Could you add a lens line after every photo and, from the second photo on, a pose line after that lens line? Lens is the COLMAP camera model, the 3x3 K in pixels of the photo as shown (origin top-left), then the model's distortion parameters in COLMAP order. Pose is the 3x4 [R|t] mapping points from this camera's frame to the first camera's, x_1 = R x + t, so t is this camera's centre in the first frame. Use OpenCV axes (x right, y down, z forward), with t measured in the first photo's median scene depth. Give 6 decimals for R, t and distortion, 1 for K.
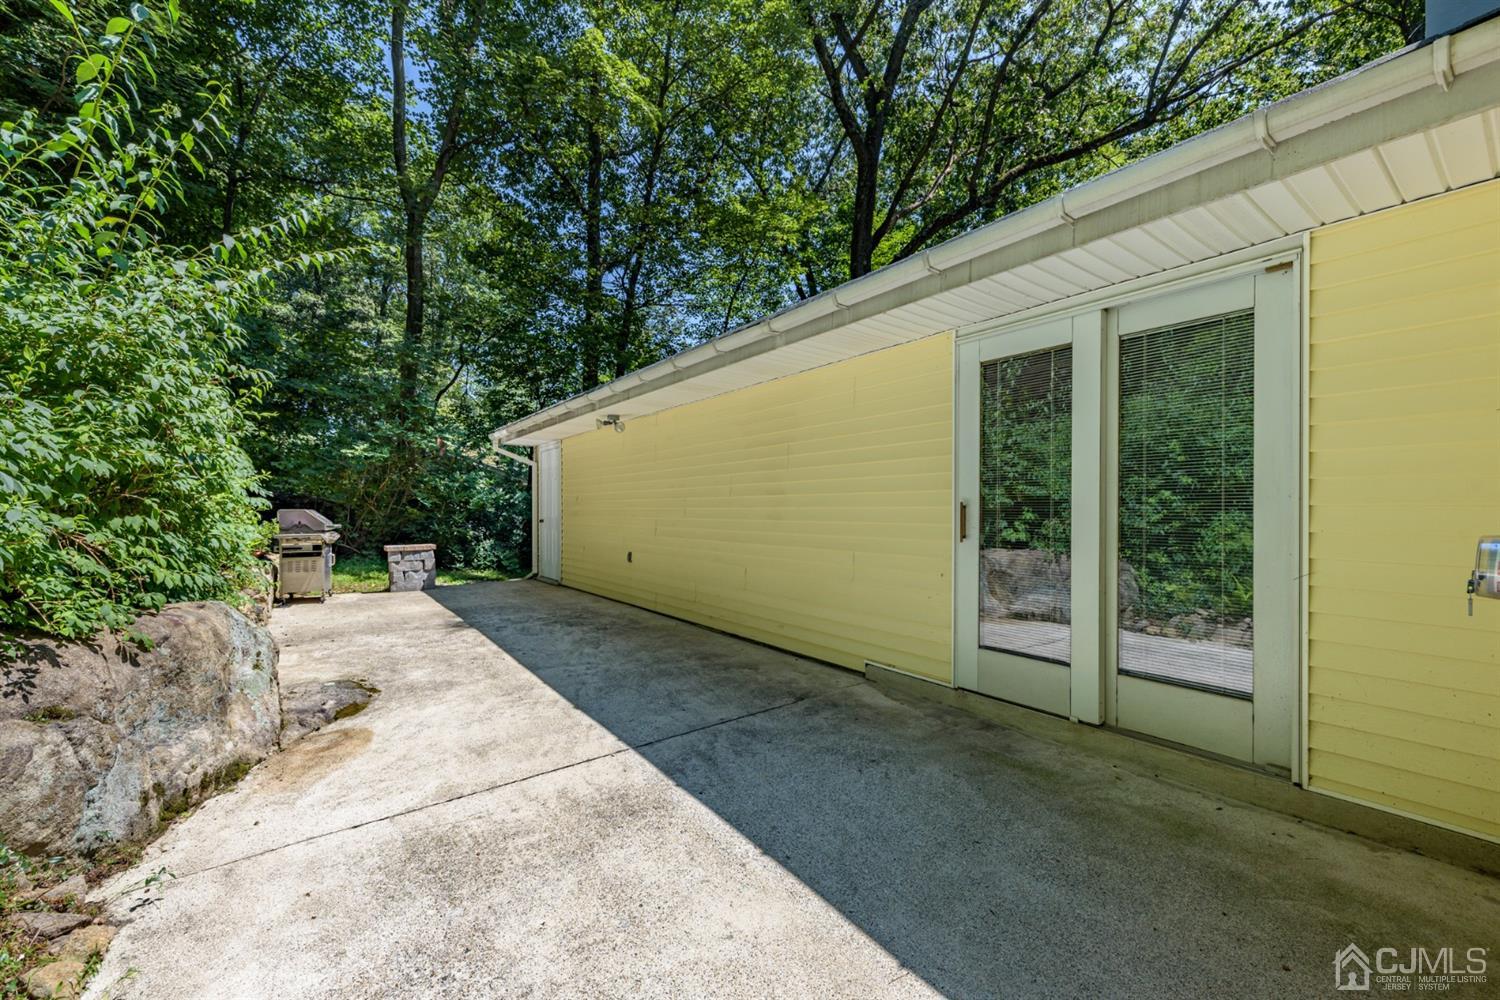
lens RADIAL K [[598.5, 0, 749.7], [0, 598.5, 502.9], [0, 0, 1]] dist [-0.000378, -0.000008]
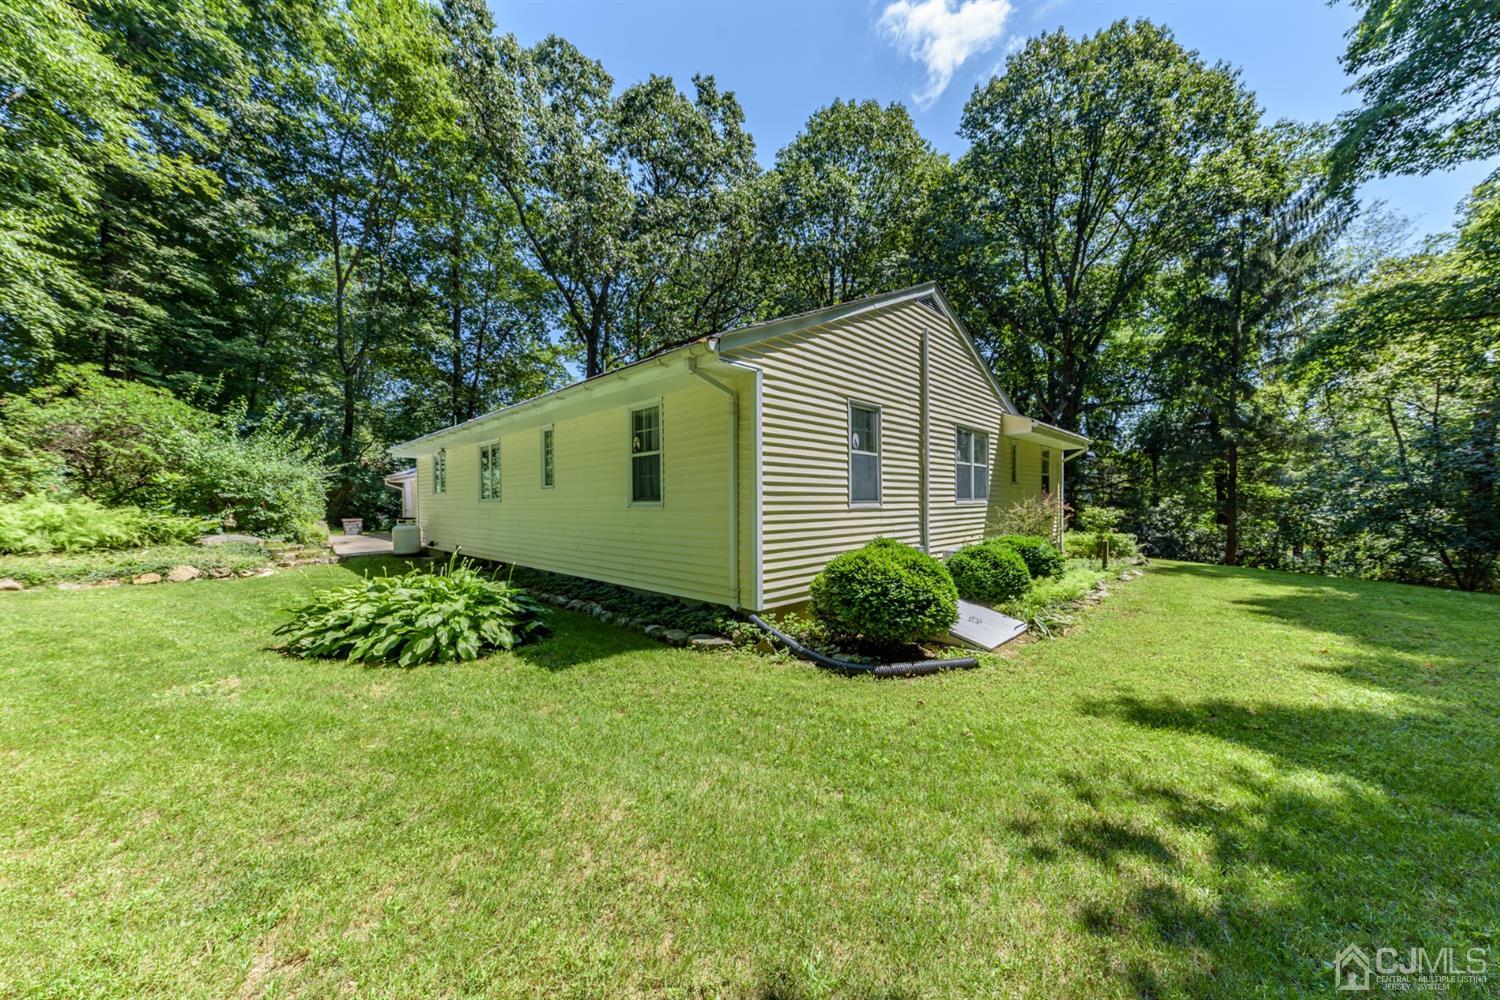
lens RADIAL K [[512.1, 0, 753.6], [0, 512.1, 507.5], [0, 0, 1]] dist [0.009276, -0.001647]
pose [[0.986348, -0.011405, 0.164276, 0.782912], [0.007855, 0.999722, 0.022240, -0.020995], [-0.164484, -0.020646, 0.986164, -1.478798]]
